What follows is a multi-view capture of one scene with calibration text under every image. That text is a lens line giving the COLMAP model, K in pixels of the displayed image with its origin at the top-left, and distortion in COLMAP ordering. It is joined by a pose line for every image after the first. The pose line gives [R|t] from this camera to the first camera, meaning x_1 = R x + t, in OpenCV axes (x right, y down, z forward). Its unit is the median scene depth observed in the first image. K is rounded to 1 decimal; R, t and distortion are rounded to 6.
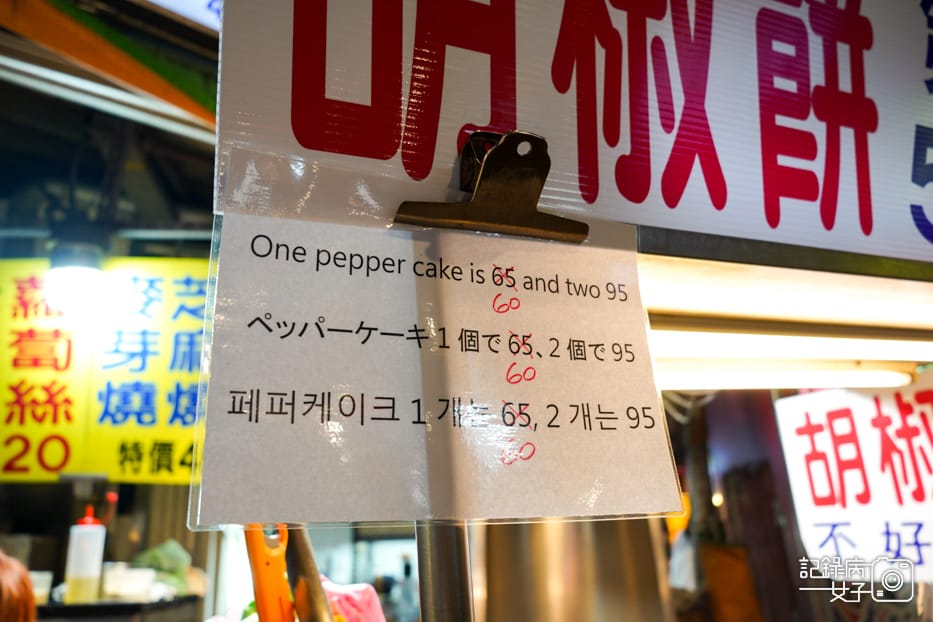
lens RADIAL K [[746.1, 0, 465.3], [0, 746.1, 312.3], [0, 0, 1]] dist [-0.026810, 0.018142]
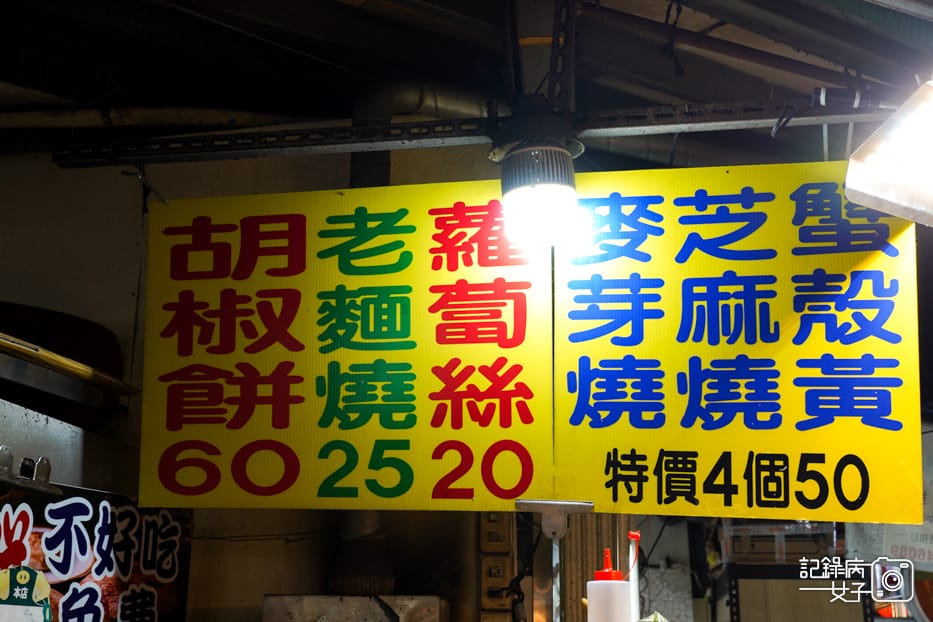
lens RADIAL K [[1069.1, 0, 459.2], [0, 1069.1, 310.7], [0, 0, 1]] dist [-0.010782, 0.000000]
pose [[0.968092, -0.027554, -0.249077, -1.080904], [0.024481, 0.999581, -0.015427, 0.190756], [0.249397, 0.008837, 0.968361, 0.221414]]
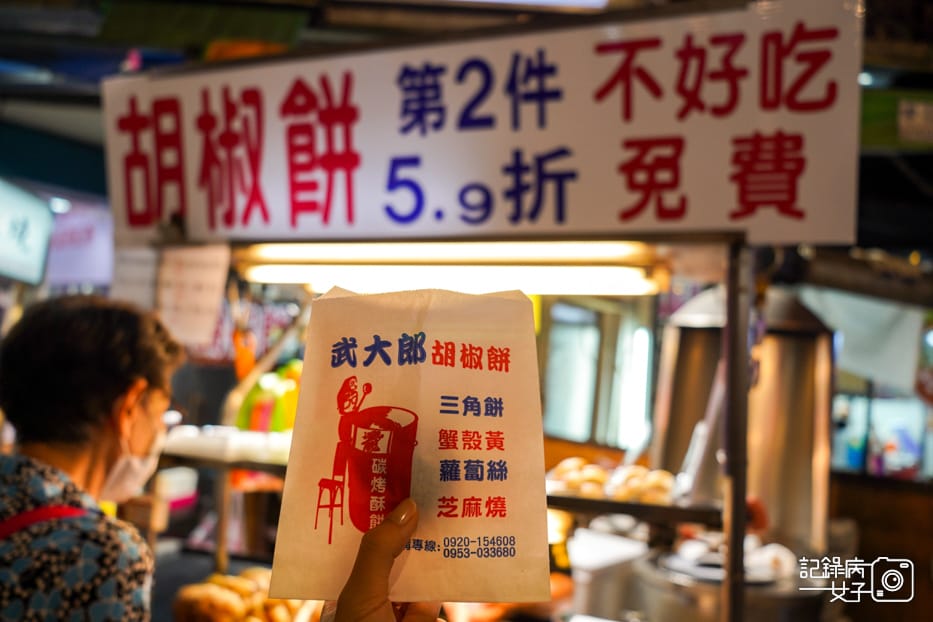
lens RADIAL K [[746.1, 0, 461.7], [0, 746.1, 306.6], [0, 0, 1]] dist [-0.026810, 0.018142]
pose [[0.675360, 0.064199, -0.734688, 2.248894], [0.092035, 0.981079, 0.170332, -0.207357], [0.731722, -0.182653, 0.656674, -0.126509]]
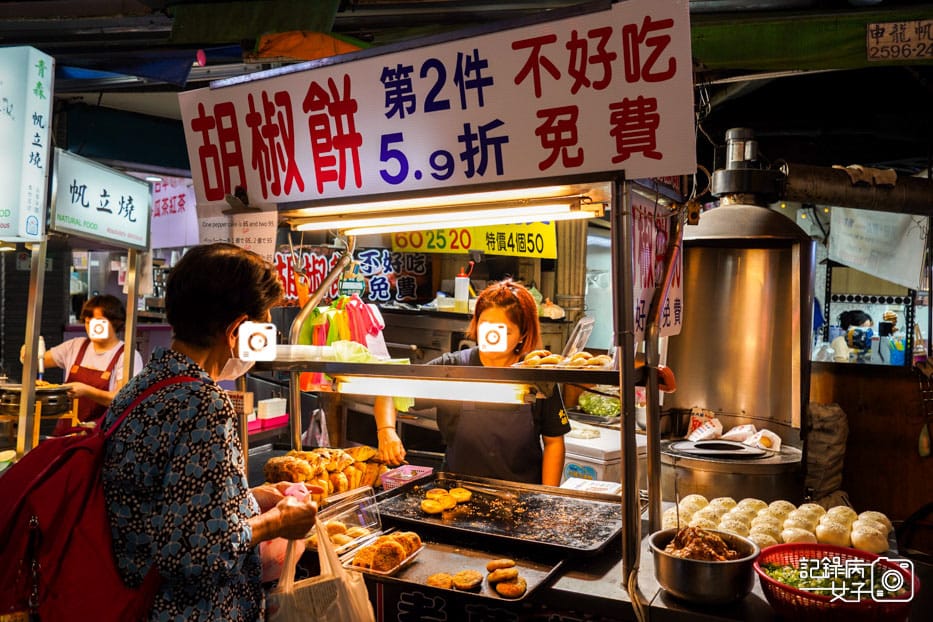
lens RADIAL K [[746.1, 0, 469.6], [0, 746.1, 310.8], [0, 0, 1]] dist [-0.026810, 0.018142]
pose [[0.592656, 0.083906, -0.801074, 3.051367], [0.179062, 0.955946, 0.232603, -0.239702], [0.785300, -0.281295, 0.551522, -0.317082]]
